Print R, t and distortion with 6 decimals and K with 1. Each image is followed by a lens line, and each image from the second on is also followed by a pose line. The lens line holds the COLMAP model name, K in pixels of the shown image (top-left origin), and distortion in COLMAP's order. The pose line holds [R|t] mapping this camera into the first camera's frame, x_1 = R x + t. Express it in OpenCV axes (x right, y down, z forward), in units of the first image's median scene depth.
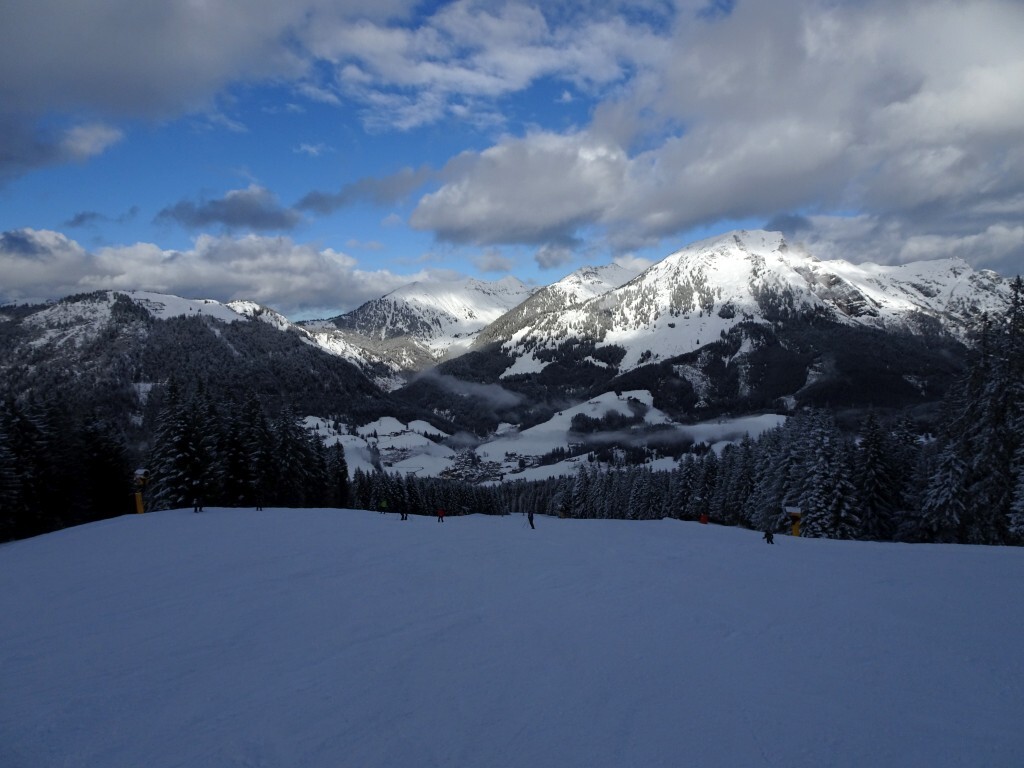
lens RADIAL K [[728.8, 0, 512.5], [0, 728.8, 385.6], [0, 0, 1]] dist [0.009824, 0.003920]
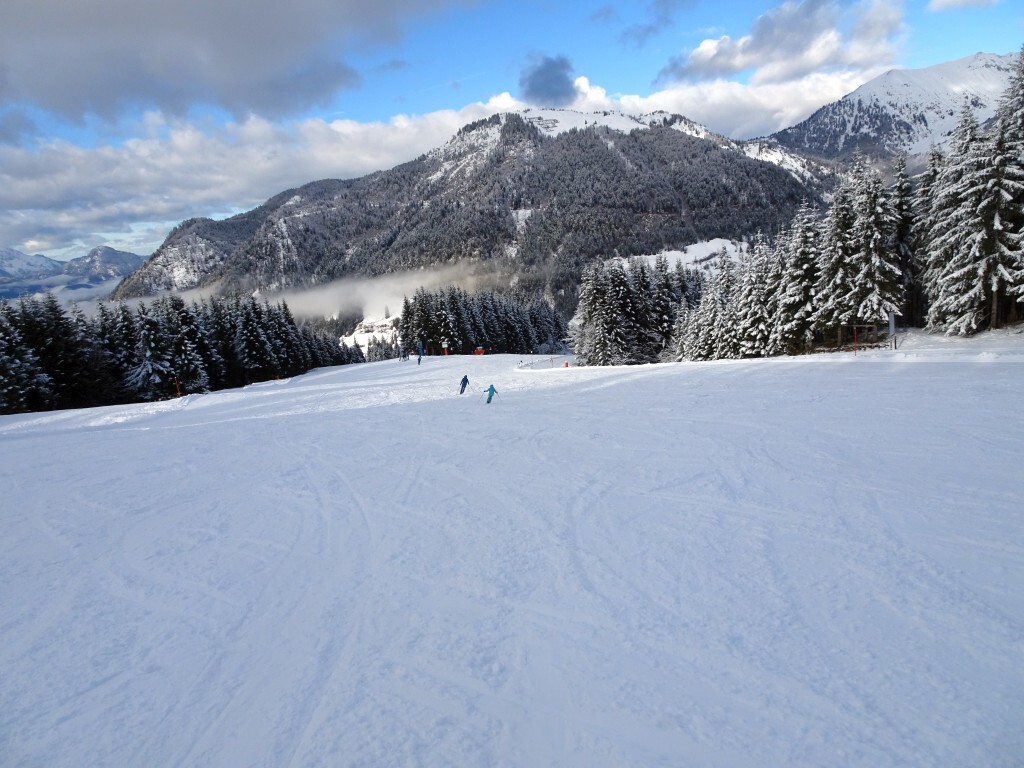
lens RADIAL K [[728.8, 0, 516.9], [0, 728.8, 386.5], [0, 0, 1]] dist [0.009824, 0.003920]
pose [[0.824383, 0.053376, -0.563510, -0.017090], [0.058843, 0.982068, 0.179106, 0.042504], [0.562965, -0.180811, 0.806460, 0.244803]]
